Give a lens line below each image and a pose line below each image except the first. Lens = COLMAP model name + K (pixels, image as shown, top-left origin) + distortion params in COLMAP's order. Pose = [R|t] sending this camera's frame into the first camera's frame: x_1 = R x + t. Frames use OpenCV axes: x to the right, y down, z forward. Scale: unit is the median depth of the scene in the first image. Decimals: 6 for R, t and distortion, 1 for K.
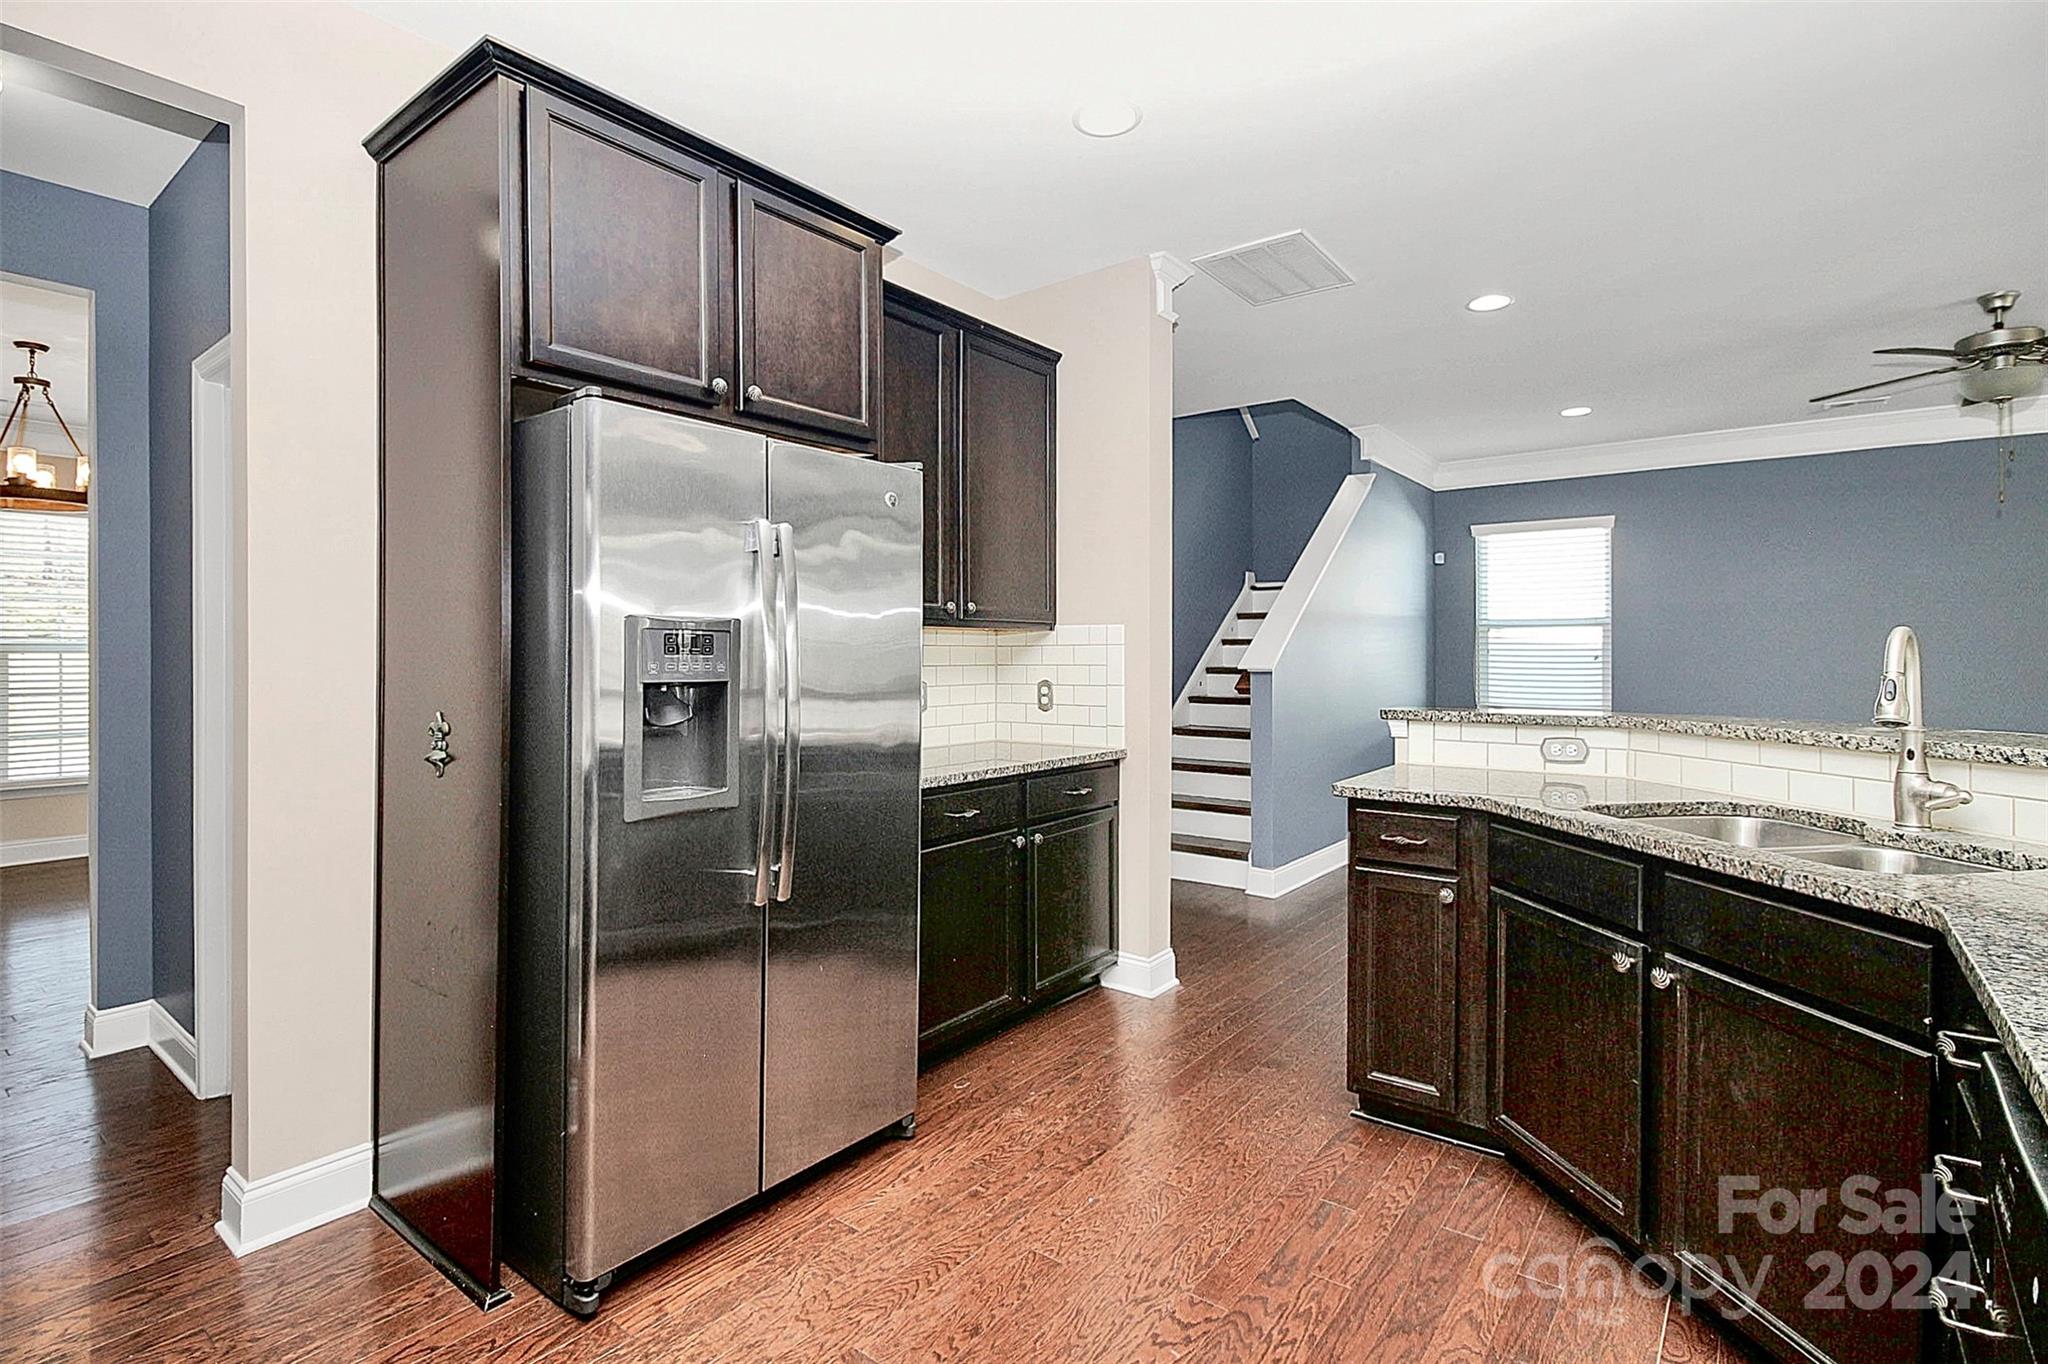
lens RADIAL K [[982.8, 0, 1072.2], [0, 982.8, 647.2], [0, 0, 1]] dist [-0.000527, -0.014618]
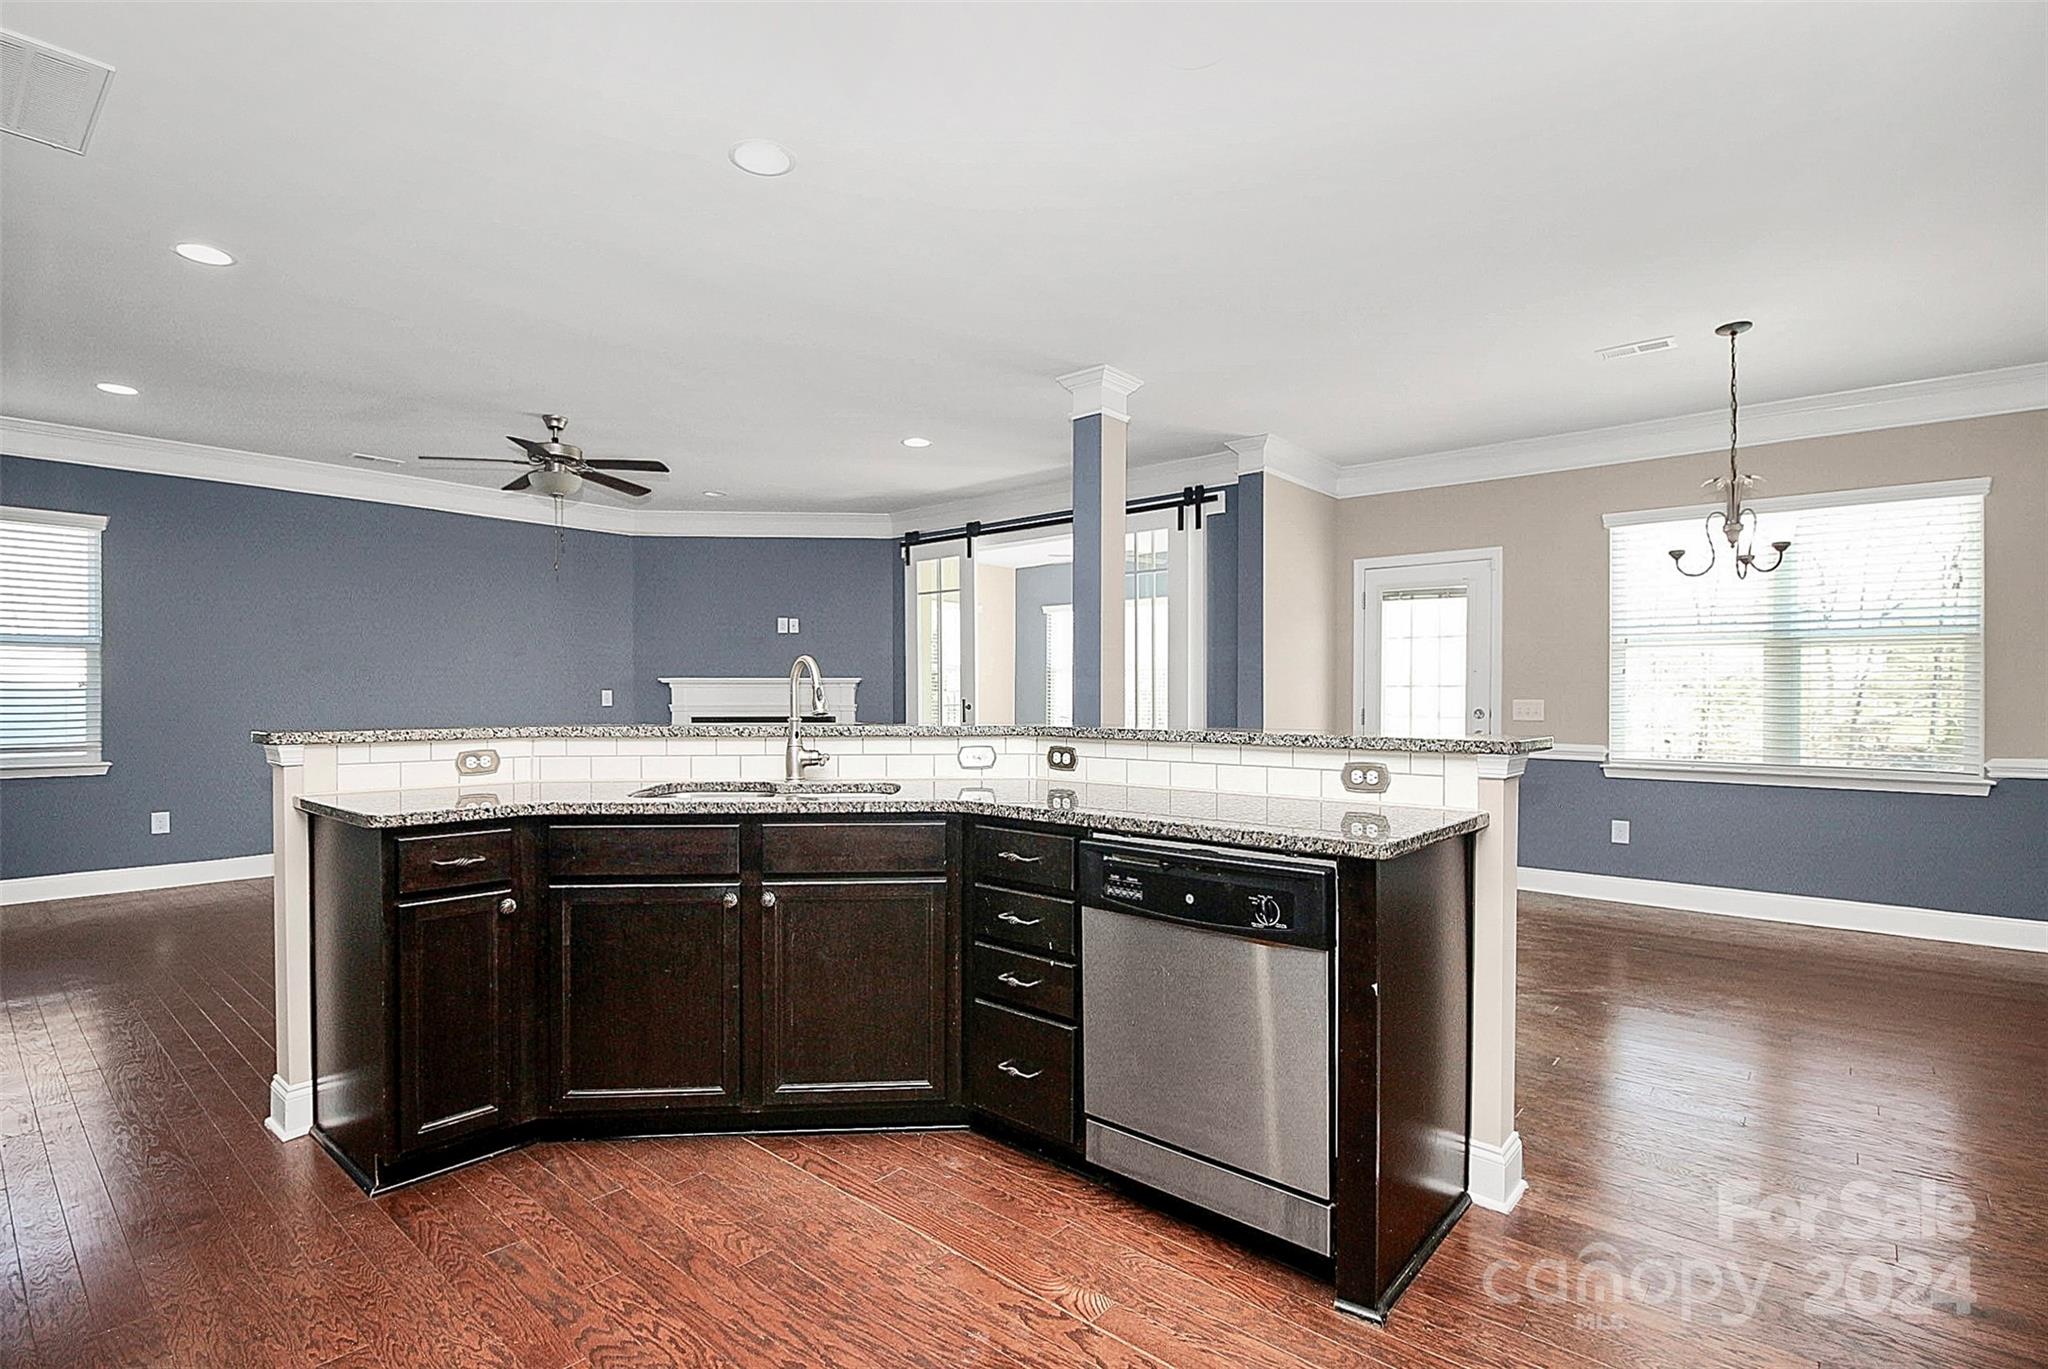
lens RADIAL K [[958.3, 0, 1016.1], [0, 958.3, 681.1], [0, 0, 1]] dist [0.001004, -0.011274]
pose [[0.084055, 0.012830, 0.996379, -0.553366], [-0.010210, 0.999876, -0.012014, 0.028349], [-0.996409, -0.009163, 0.084176, 0.397184]]
